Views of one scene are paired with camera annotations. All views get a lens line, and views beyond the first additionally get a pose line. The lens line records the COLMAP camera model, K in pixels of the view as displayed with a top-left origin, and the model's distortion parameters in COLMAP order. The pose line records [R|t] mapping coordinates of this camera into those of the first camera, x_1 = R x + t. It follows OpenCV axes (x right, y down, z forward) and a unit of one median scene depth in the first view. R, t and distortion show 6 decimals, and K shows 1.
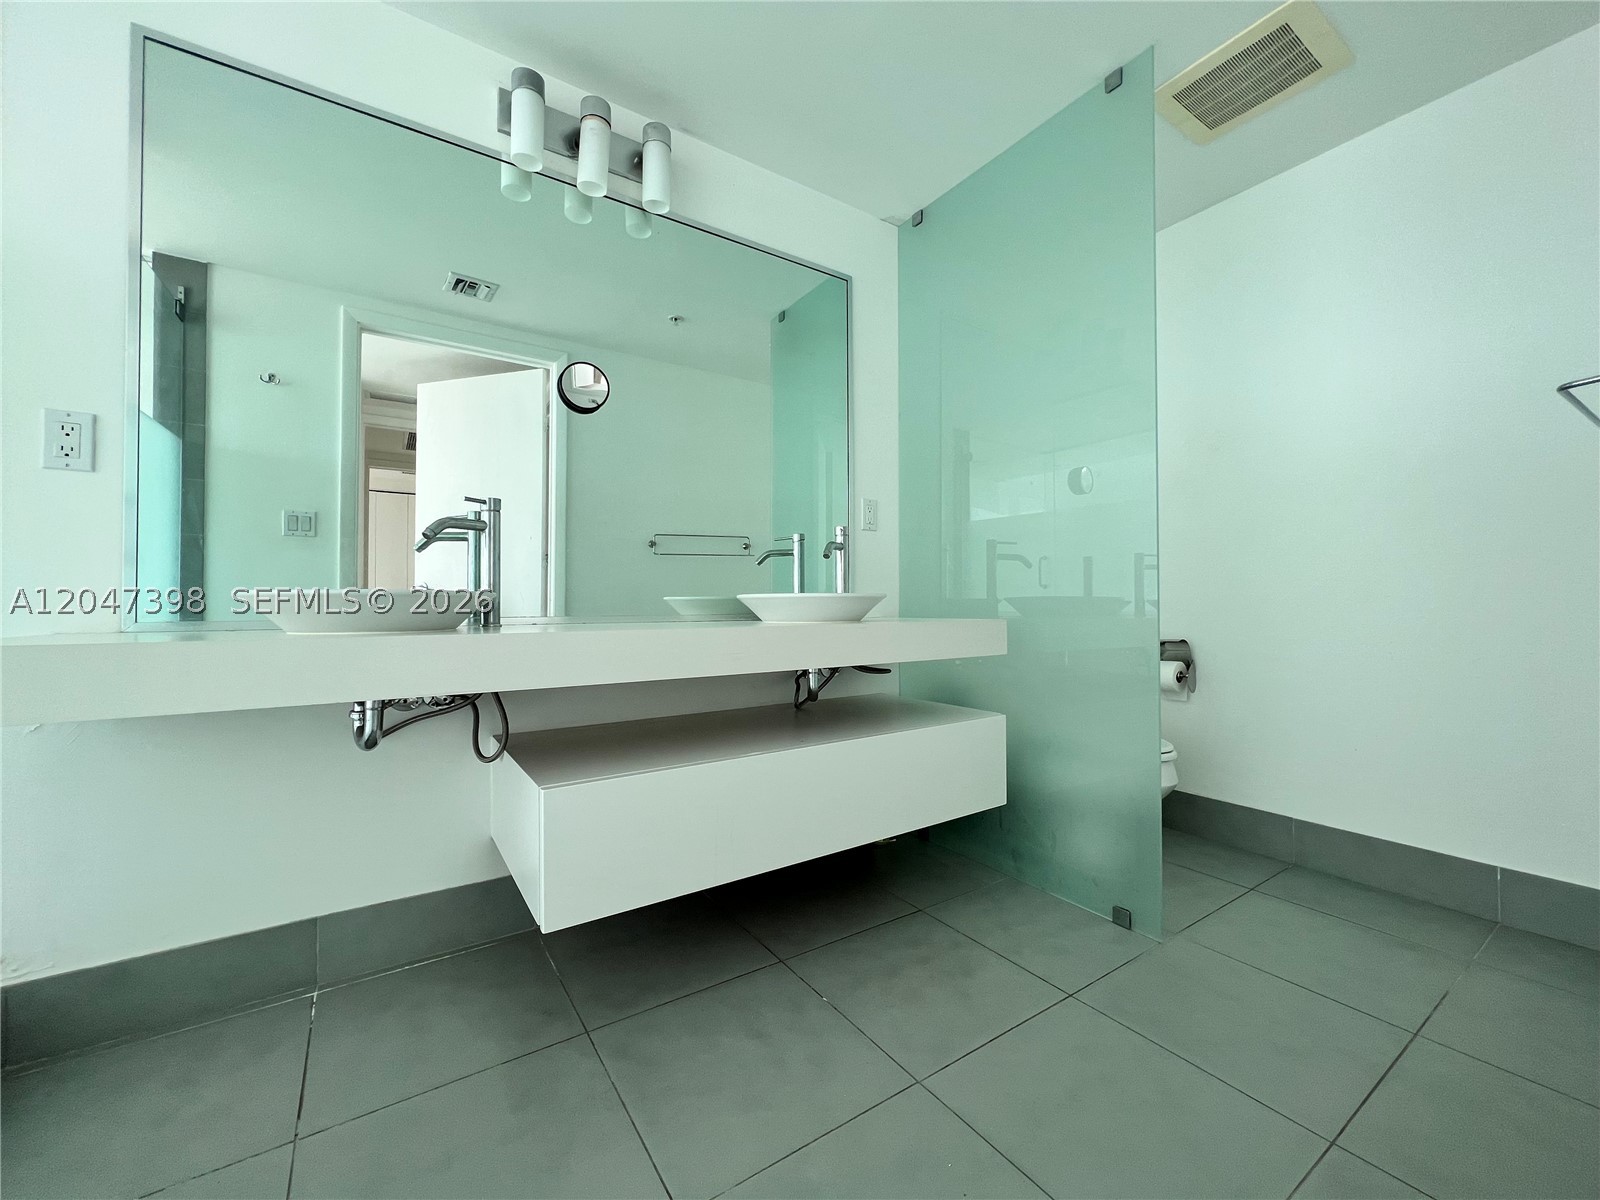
lens RADIAL K [[642.0, 0, 794.1], [0, 642.0, 597.7], [0, 0, 1]] dist [-0.001710, 0.000079]
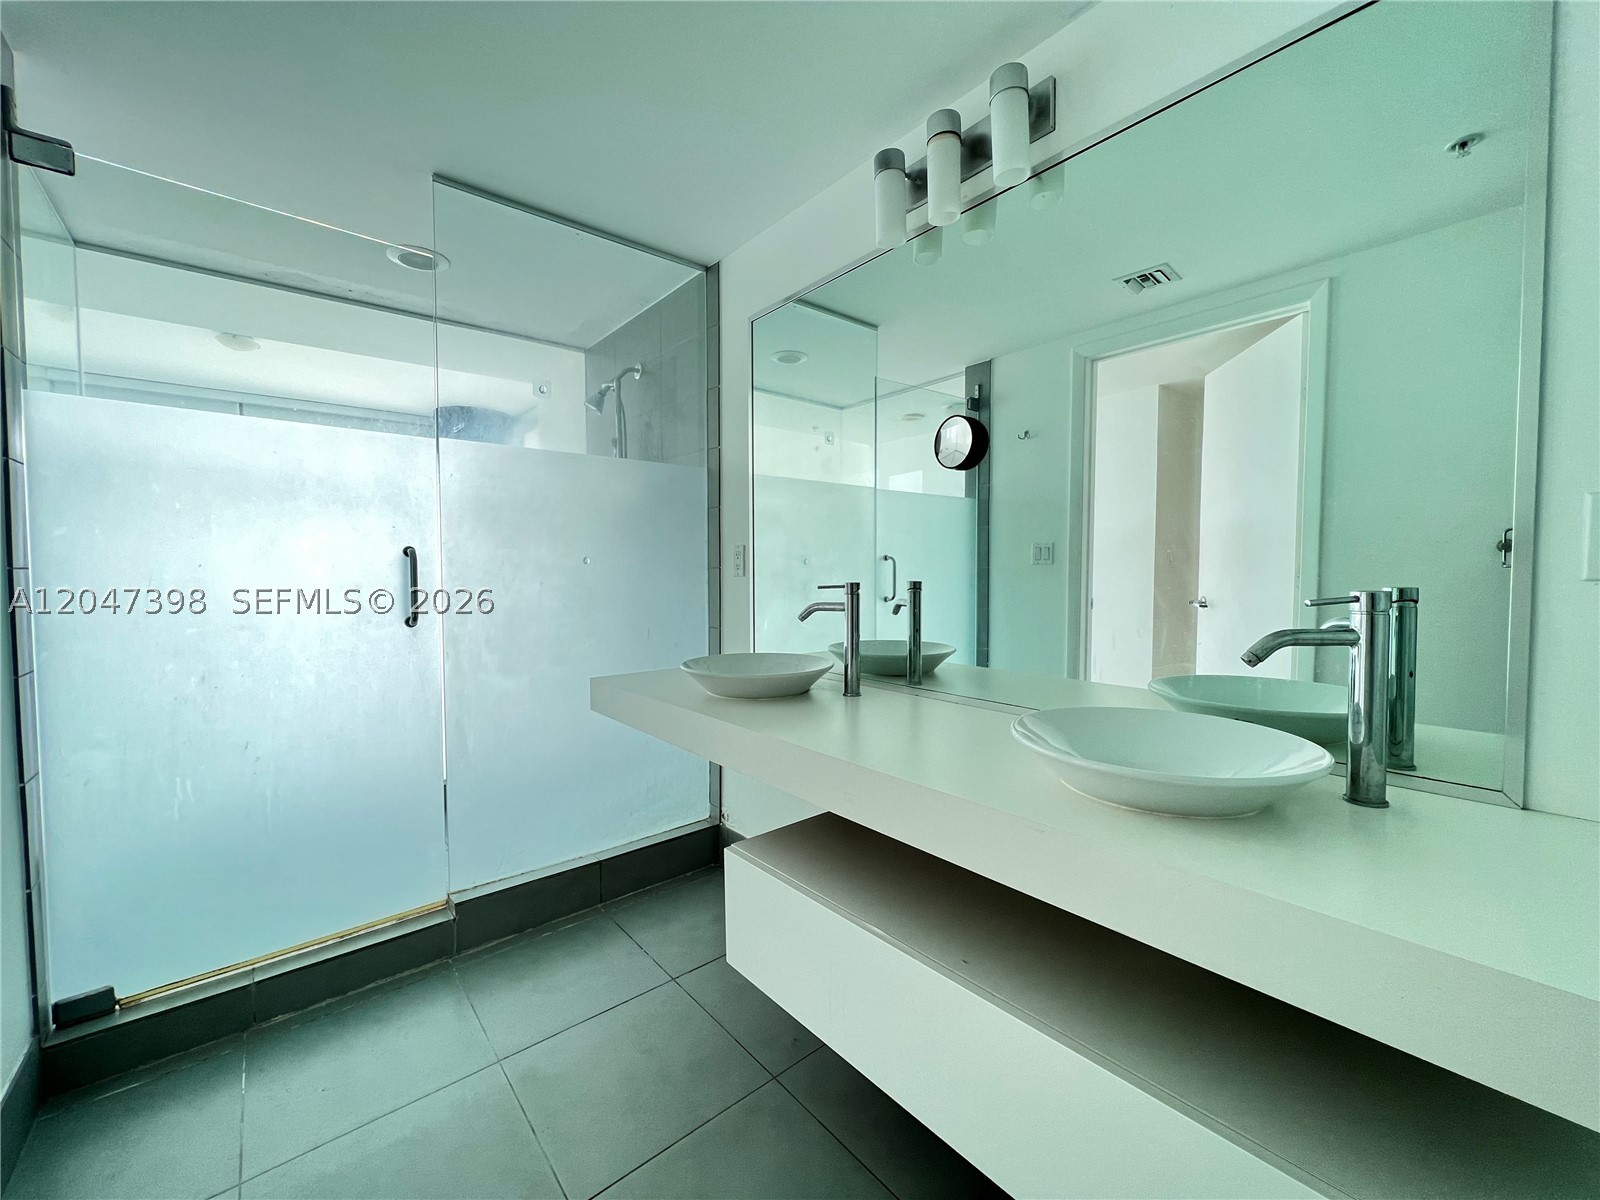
lens RADIAL K [[642.0, 0, 792.4], [0, 642.0, 592.4], [0, 0, 1]] dist [-0.001710, 0.000079]
pose [[0.083397, 0.047347, -0.995391, 0.384868], [0.014624, 0.998705, 0.048730, -0.116125], [0.996409, -0.018620, 0.082596, 0.477501]]
